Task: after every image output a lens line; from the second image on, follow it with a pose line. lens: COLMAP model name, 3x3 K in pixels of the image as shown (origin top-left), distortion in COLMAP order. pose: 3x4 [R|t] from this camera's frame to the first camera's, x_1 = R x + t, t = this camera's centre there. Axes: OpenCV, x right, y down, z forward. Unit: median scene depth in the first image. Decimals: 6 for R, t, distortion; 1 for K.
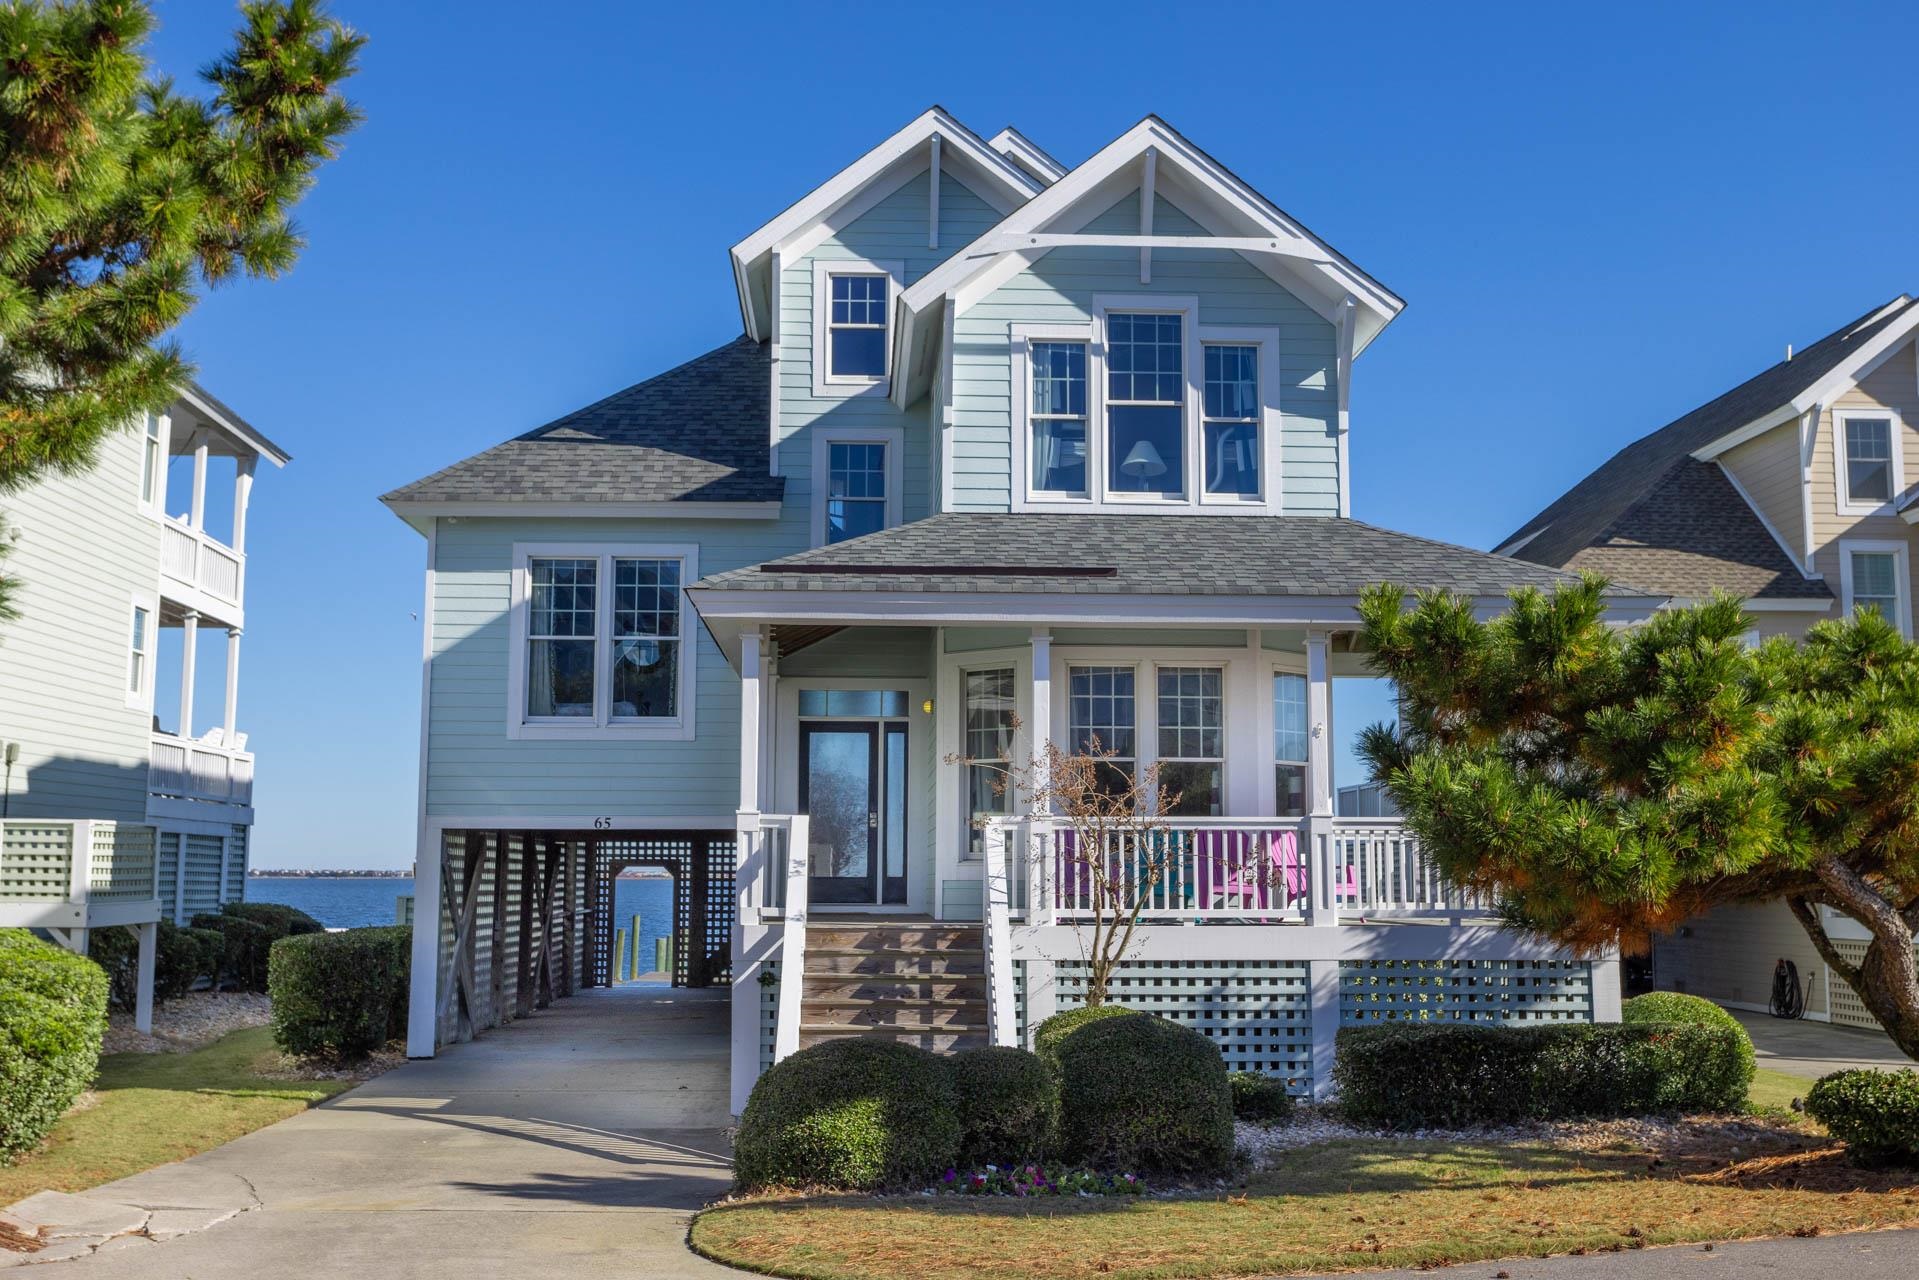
lens RADIAL K [[1900.4, 0, 964.1], [0, 1900.4, 635.7], [0, 0, 1]] dist [0.001567, 0.000000]
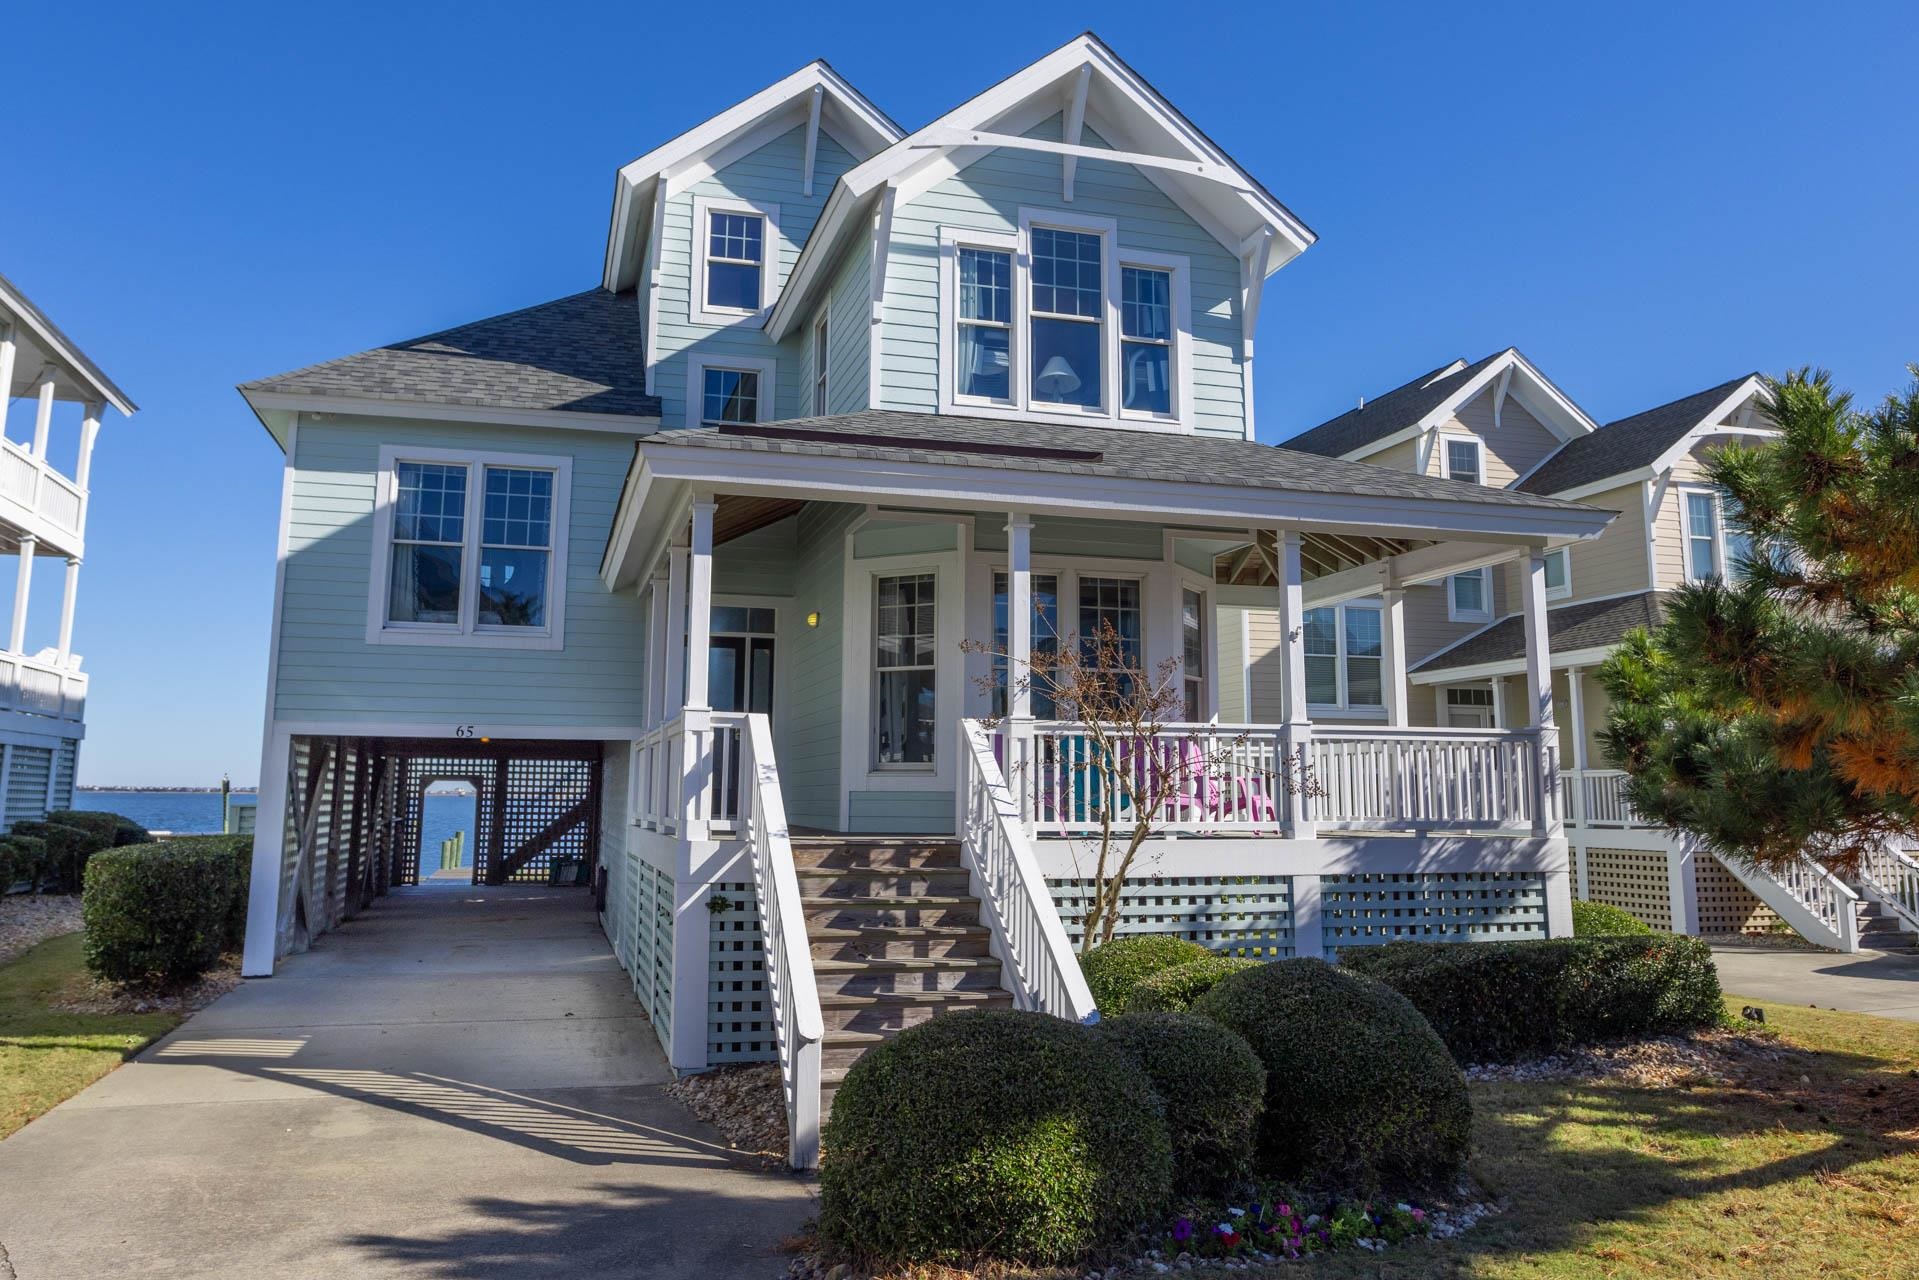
lens RADIAL K [[1309.8, 0, 918.2], [0, 1309.8, 587.5], [0, 0, 1]] dist [-0.037215, 0.031394]
pose [[0.978579, 0.036055, 0.202691, -0.117125], [-0.029739, 0.998975, -0.034126, 0.047104], [-0.203714, 0.027367, 0.978648, 0.339663]]
